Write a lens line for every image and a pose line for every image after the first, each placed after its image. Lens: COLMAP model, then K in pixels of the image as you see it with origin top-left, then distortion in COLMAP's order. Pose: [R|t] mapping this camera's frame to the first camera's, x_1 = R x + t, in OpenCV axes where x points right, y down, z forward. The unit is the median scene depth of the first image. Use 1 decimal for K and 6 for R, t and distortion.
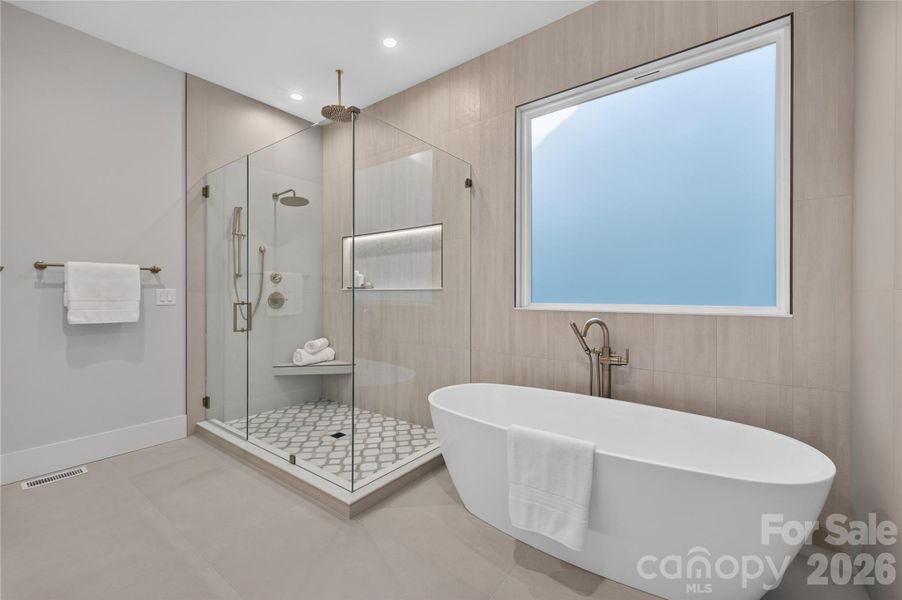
lens RADIAL K [[383.0, 0, 452.3], [0, 383.0, 300.3], [0, 0, 1]] dist [0.004342, -0.001327]
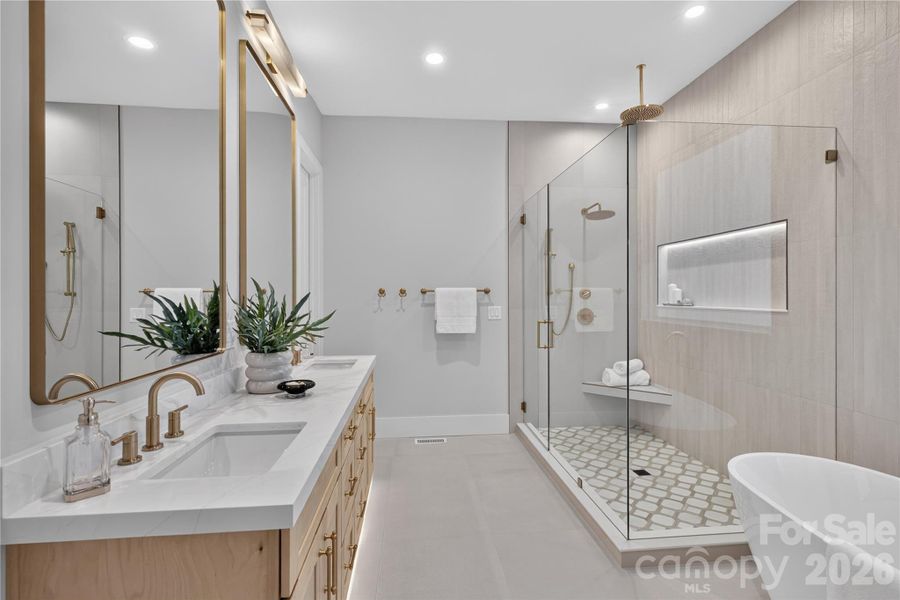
lens RADIAL K [[433.5, 0, 448.5], [0, 433.5, 298.4], [0, 0, 1]] dist [-0.002554, -0.000116]
pose [[0.658371, 0.005376, -0.752675, 0.170472], [-0.005473, 0.999982, 0.002355, -0.054586], [0.752674, 0.002569, 0.658389, 0.000075]]
